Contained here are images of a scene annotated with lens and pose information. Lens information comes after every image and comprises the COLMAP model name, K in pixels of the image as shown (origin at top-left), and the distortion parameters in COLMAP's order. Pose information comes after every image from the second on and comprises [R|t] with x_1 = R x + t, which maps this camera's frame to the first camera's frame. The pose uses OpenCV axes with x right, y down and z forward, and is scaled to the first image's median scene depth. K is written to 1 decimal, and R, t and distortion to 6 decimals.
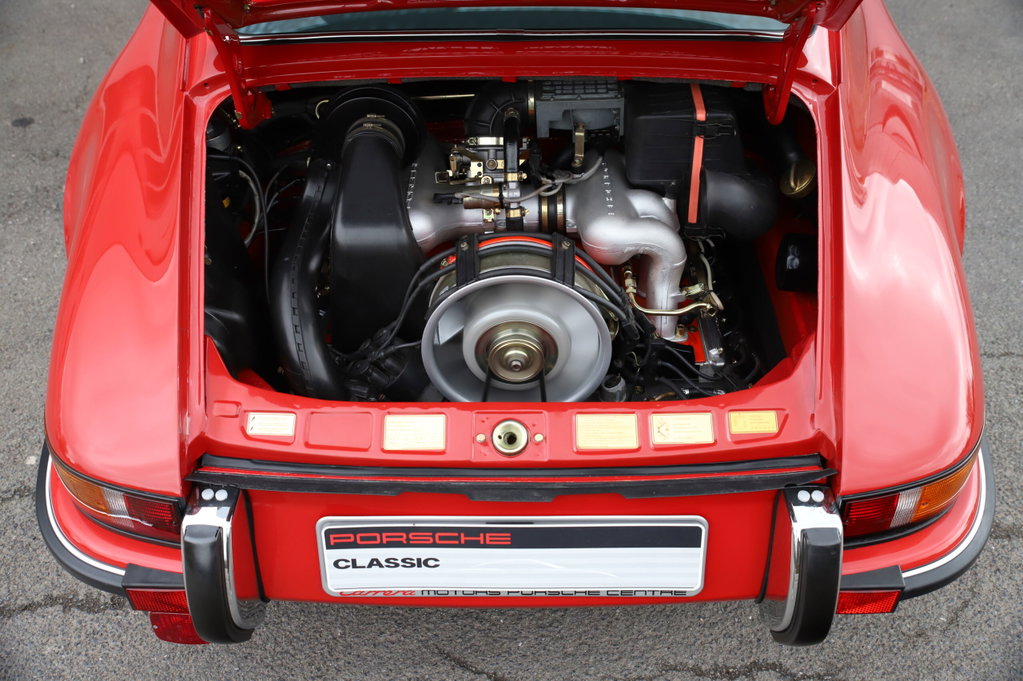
lens RADIAL K [[1000.5, 0, 510.7], [0, 1000.5, 338.8], [0, 0, 1]] dist [-0.004187, 0.000000]
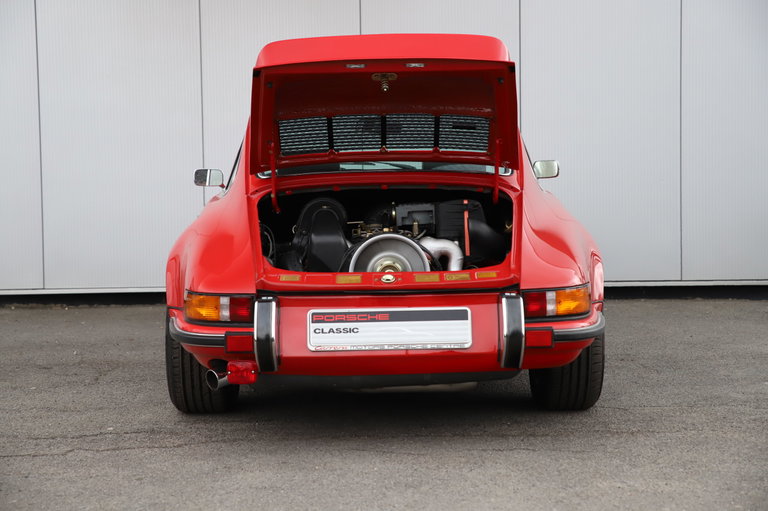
lens RADIAL K [[1463.7, 0, 388.6], [0, 1463.7, 256.2], [0, 0, 1]] dist [0.056138, 0.000000]
pose [[0.999719, -0.007108, 0.022593, -0.067532], [0.019111, 0.805545, -0.592227, 1.846200], [-0.013990, 0.592492, 0.805455, -1.634485]]
